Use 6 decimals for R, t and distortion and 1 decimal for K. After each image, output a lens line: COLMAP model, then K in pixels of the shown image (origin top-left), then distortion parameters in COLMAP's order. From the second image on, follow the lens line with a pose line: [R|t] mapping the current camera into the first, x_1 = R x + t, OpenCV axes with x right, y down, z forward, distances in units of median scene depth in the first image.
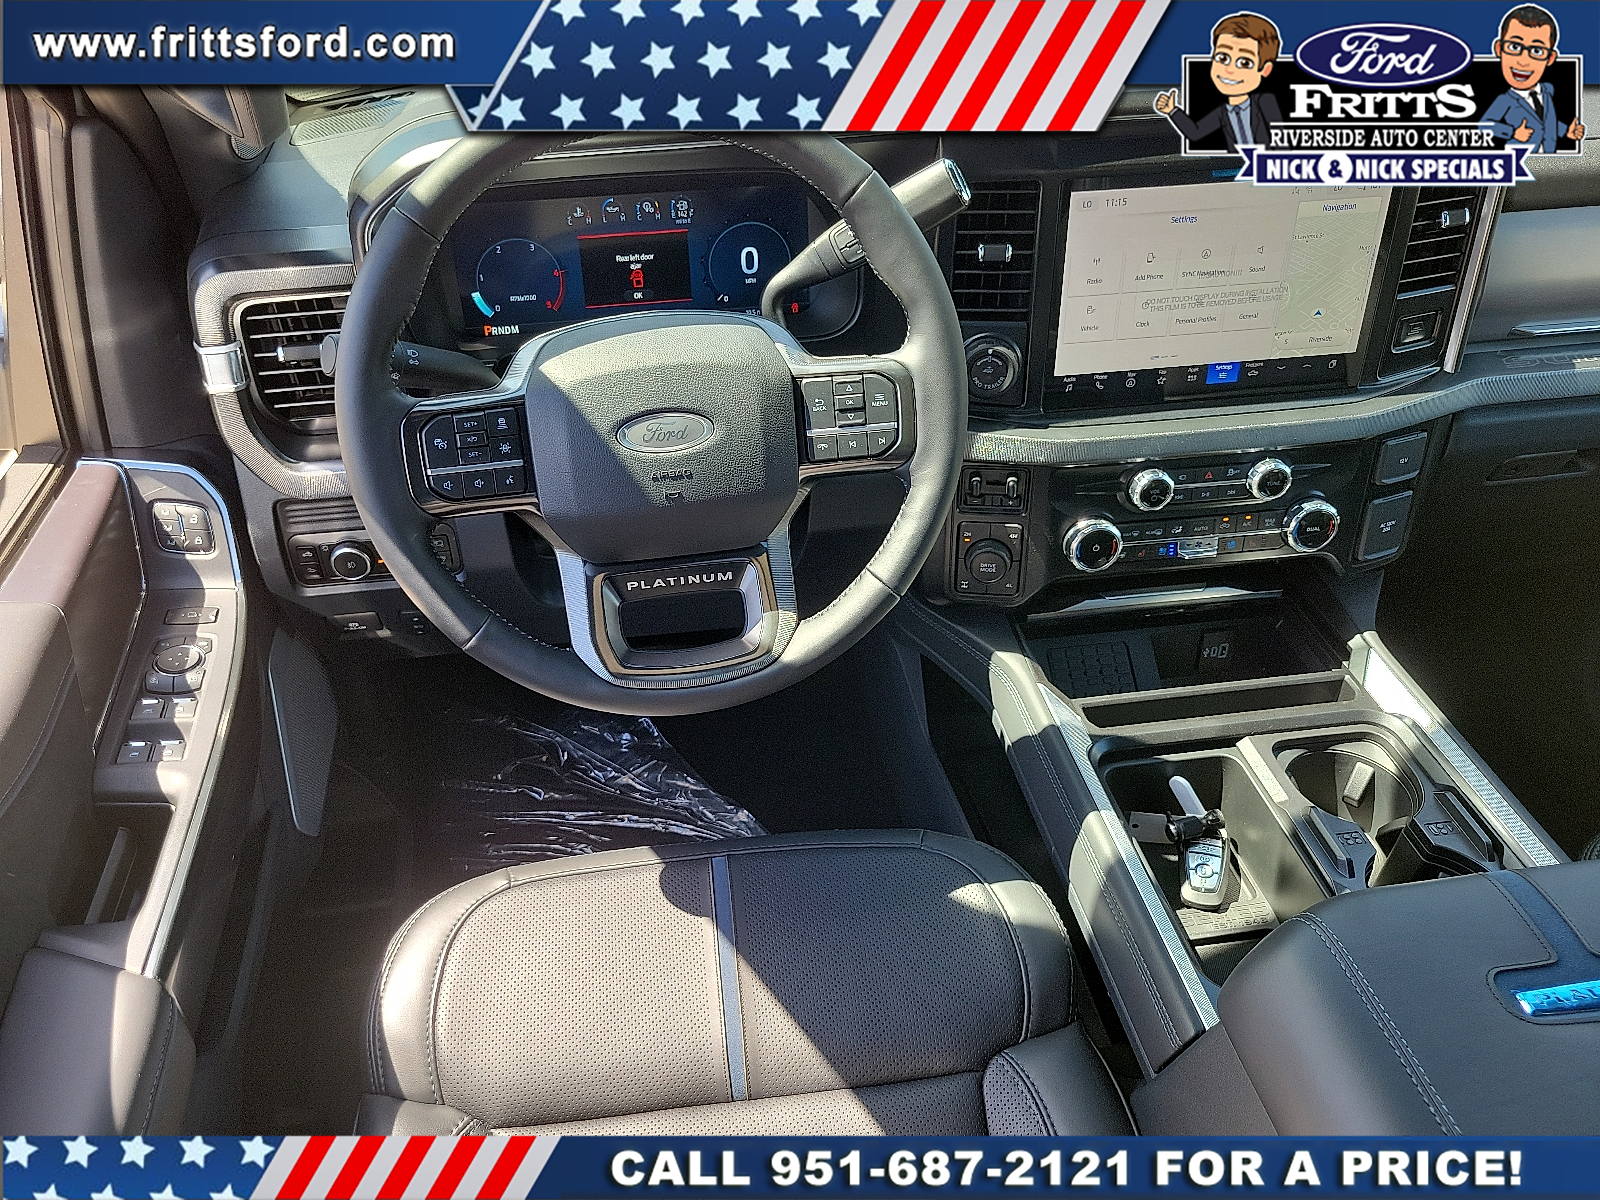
lens RADIAL K [[1217.2, 0, 756.8], [0, 1217.2, 608.6], [0, 0, 1]] dist [0.003419, 0.002011]
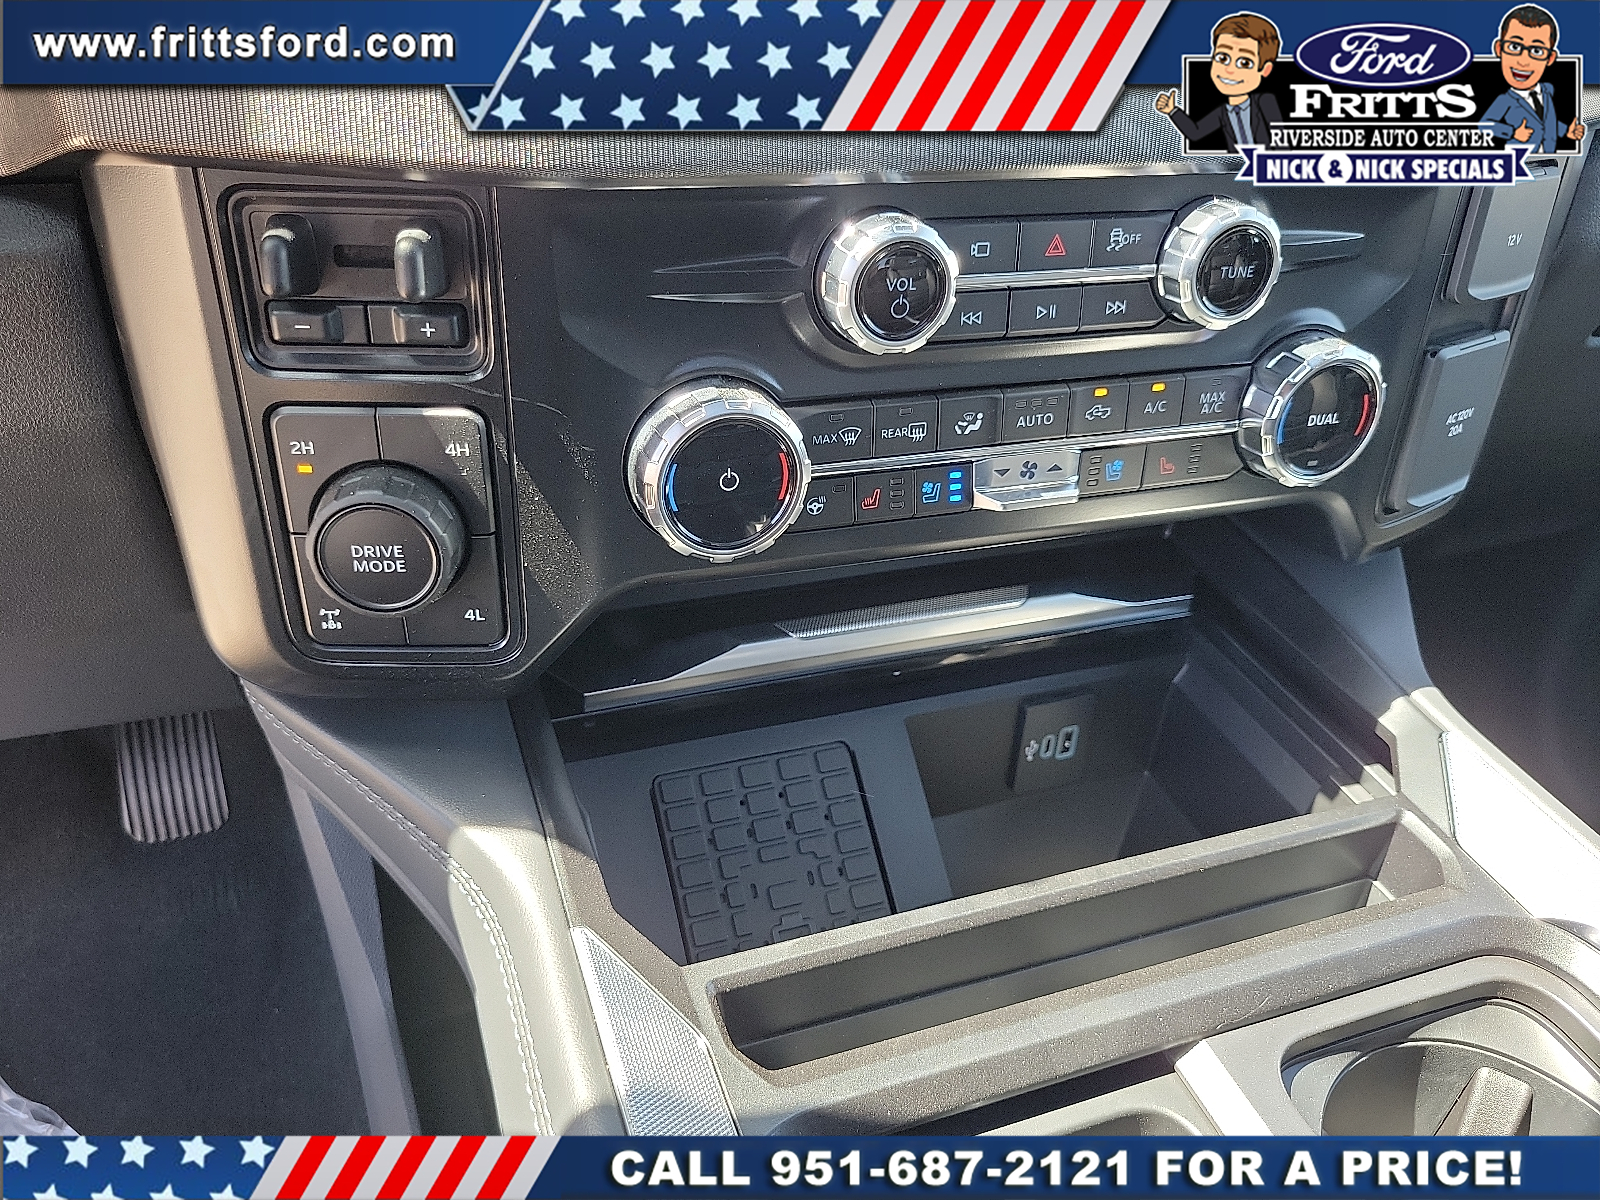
lens RADIAL K [[1223.0, 0, 800.0], [0, 1223.0, 600.0], [0, 0, 1]] dist [0.004876, 0.001989]
pose [[0.971060, -0.043273, 0.234883, 0.222380], [0.052206, 0.998125, -0.031942, -0.008771], [-0.233060, 0.043280, 0.971499, 0.695749]]
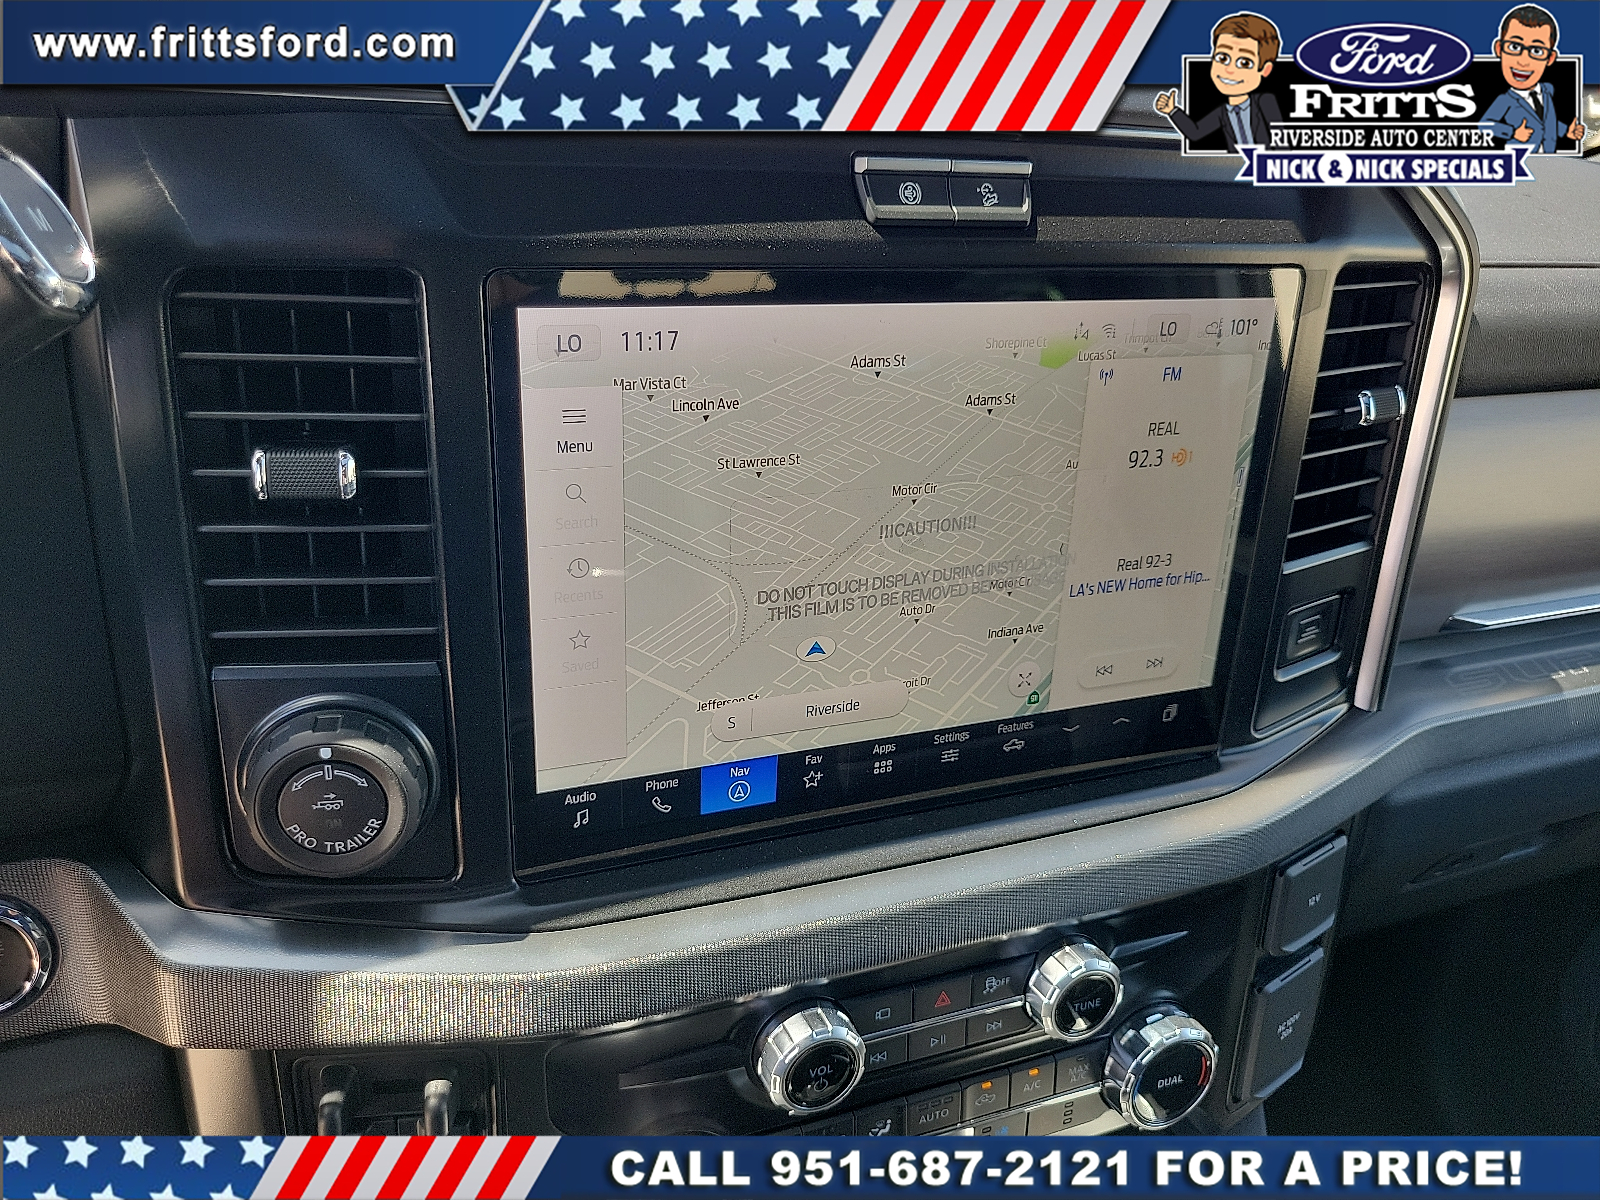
lens RADIAL K [[1217.2, 0, 756.8], [0, 1217.2, 608.6], [0, 0, 1]] dist [0.003419, 0.002011]
pose [[0.966252, -0.027134, 0.256167, 0.206159], [0.072854, 0.982622, -0.170720, -0.170600], [-0.247083, 0.183621, 0.951437, 0.592121]]
